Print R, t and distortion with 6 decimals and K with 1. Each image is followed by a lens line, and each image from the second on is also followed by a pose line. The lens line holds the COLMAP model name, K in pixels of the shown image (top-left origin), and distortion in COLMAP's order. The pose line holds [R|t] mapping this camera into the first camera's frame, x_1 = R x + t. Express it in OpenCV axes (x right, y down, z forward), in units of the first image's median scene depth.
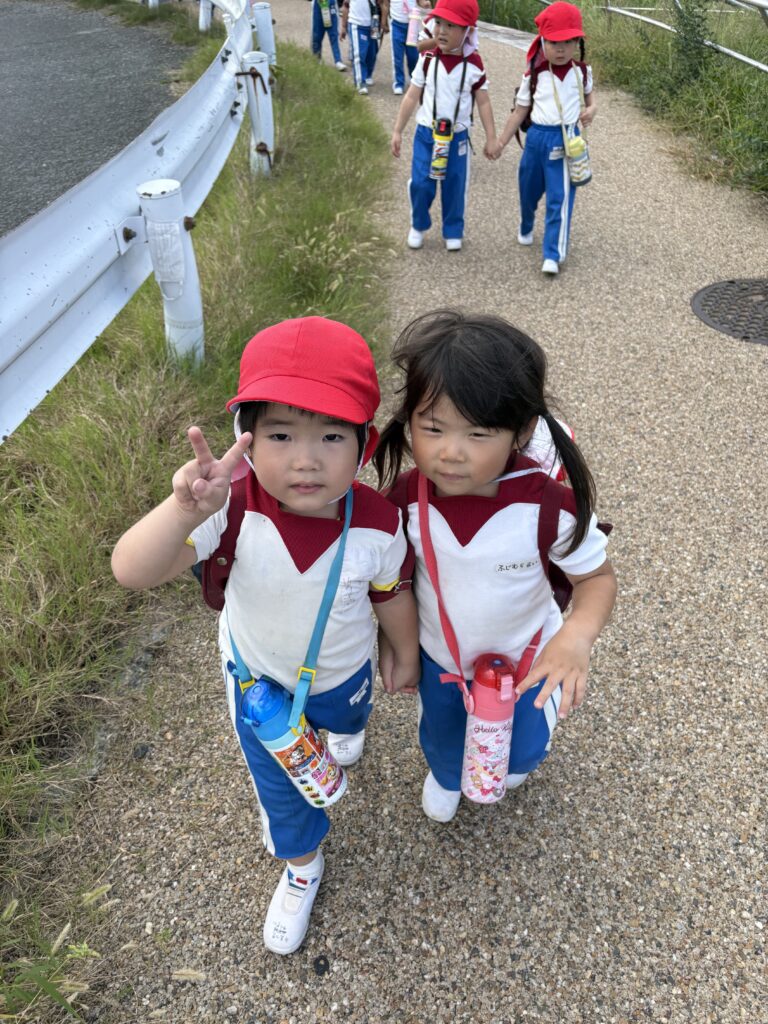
lens RADIAL K [[782.9, 0, 382.0], [0, 782.9, 500.3], [0, 0, 1]] dist [0.050624, -0.060479]
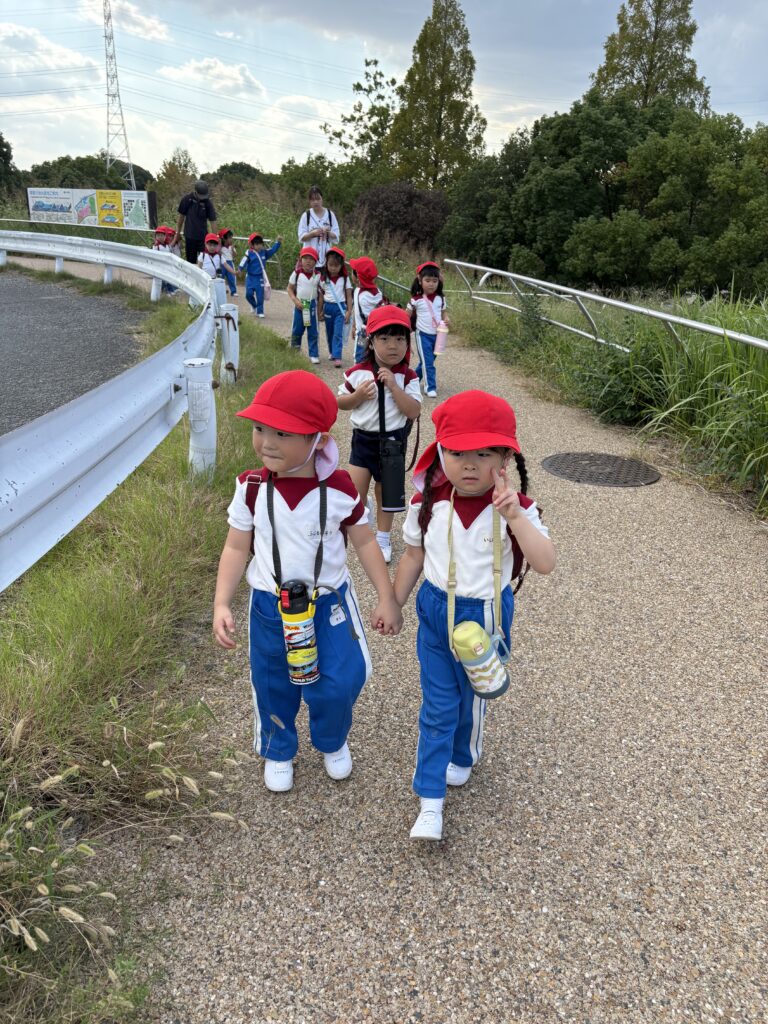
lens RADIAL K [[782.9, 0, 382.0], [0, 782.9, 500.3], [0, 0, 1]] dist [0.050624, -0.060479]
pose [[0.991008, 0.010117, 0.133416, -0.096277], [0.031565, 0.951313, -0.306605, 0.264152], [-0.130022, 0.308060, 0.942440, -0.319525]]
